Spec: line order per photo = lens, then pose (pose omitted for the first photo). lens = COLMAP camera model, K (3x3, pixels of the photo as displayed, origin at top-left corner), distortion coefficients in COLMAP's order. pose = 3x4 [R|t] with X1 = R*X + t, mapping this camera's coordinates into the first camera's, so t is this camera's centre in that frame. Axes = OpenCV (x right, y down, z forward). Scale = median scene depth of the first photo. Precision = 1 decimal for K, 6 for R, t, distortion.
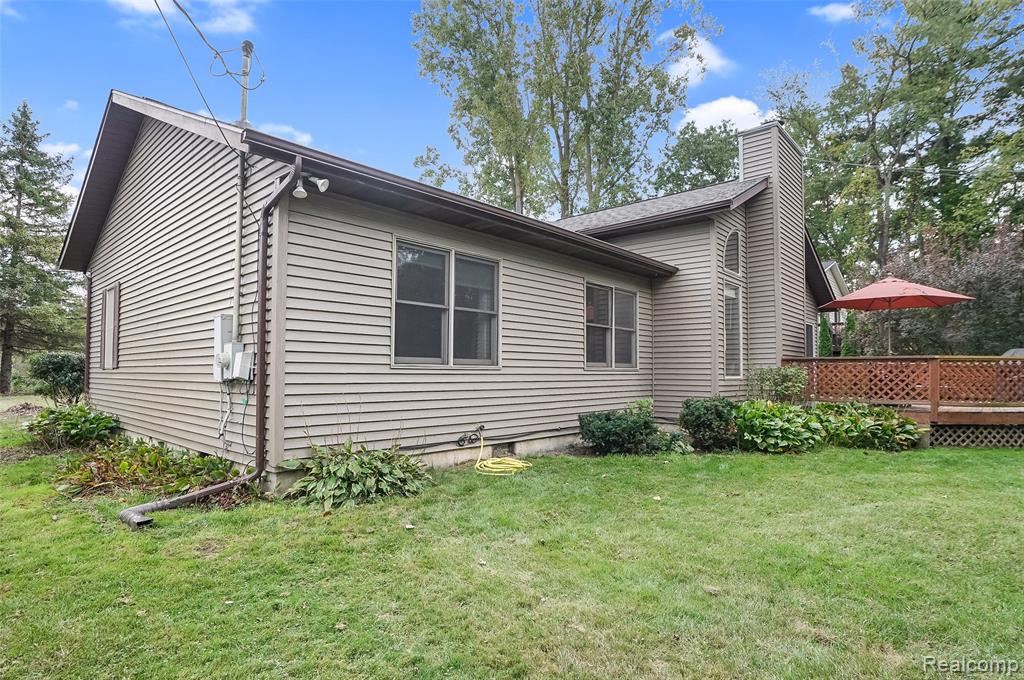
lens RADIAL K [[500.6, 0, 512.0], [0, 500.6, 340.0], [0, 0, 1]] dist [-0.015208, 0.000747]
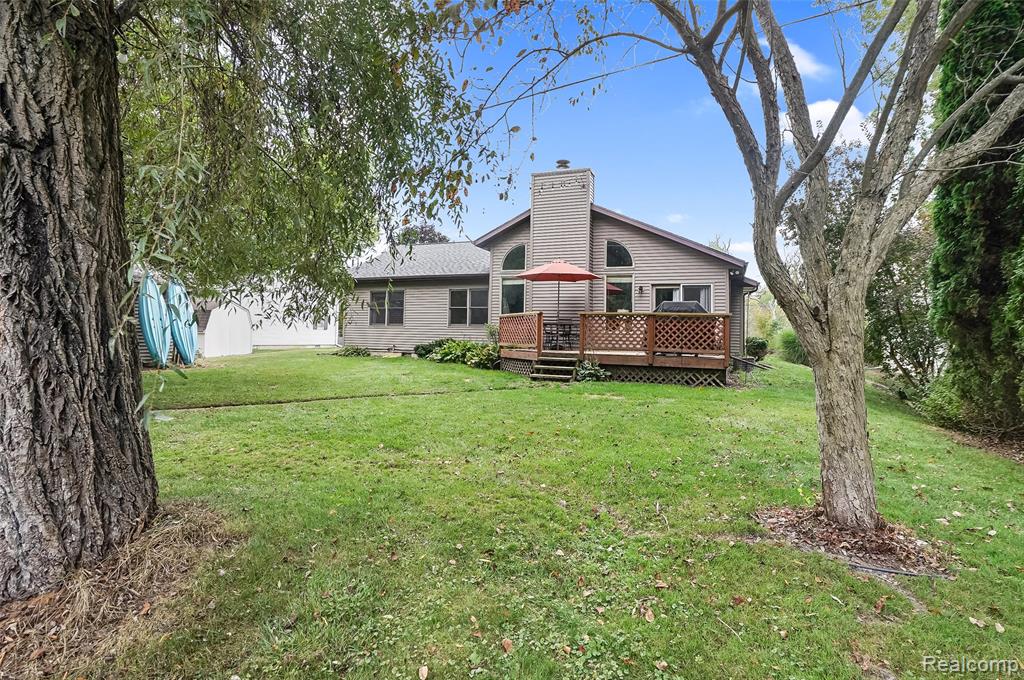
lens RADIAL K [[537.6, 0, 537.0], [0, 537.6, 336.2], [0, 0, 1]] dist [-0.034983, 0.020325]
pose [[0.374082, -0.008587, -0.927356, 2.604087], [0.029725, 0.999554, 0.002735, 0.101112], [0.926919, -0.028588, 0.374170, 0.438384]]
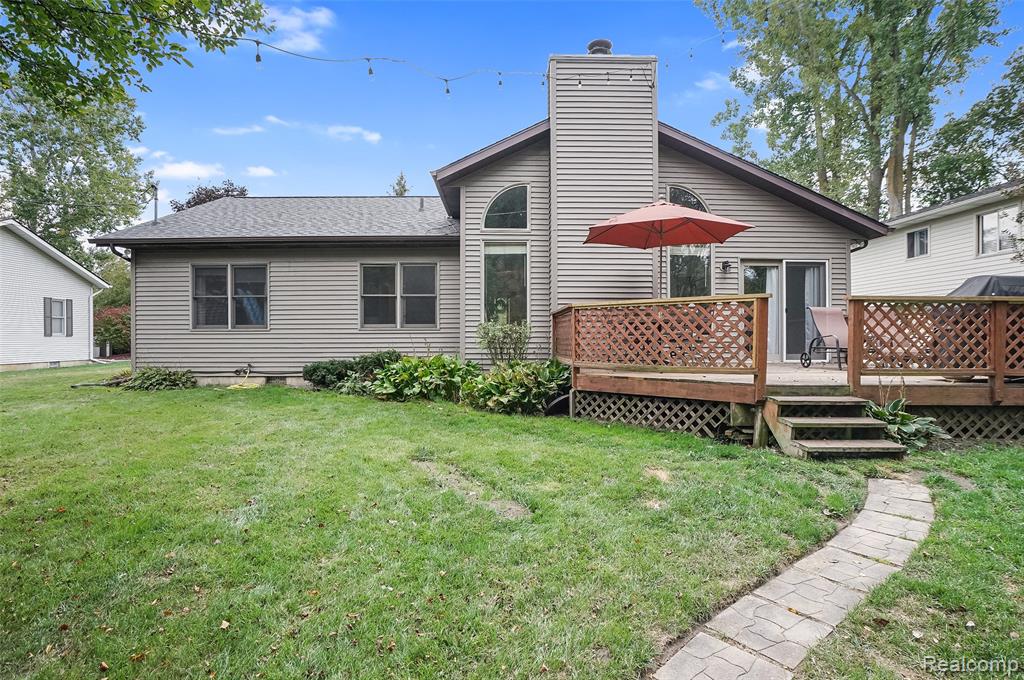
lens RADIAL K [[500.6, 0, 512.0], [0, 500.6, 340.0], [0, 0, 1]] dist [-0.015208, 0.000747]
pose [[0.696993, -0.009385, -0.717016, 1.369742], [0.044346, 0.998565, 0.030037, 0.059281], [0.715705, -0.052733, 0.696409, 0.352601]]
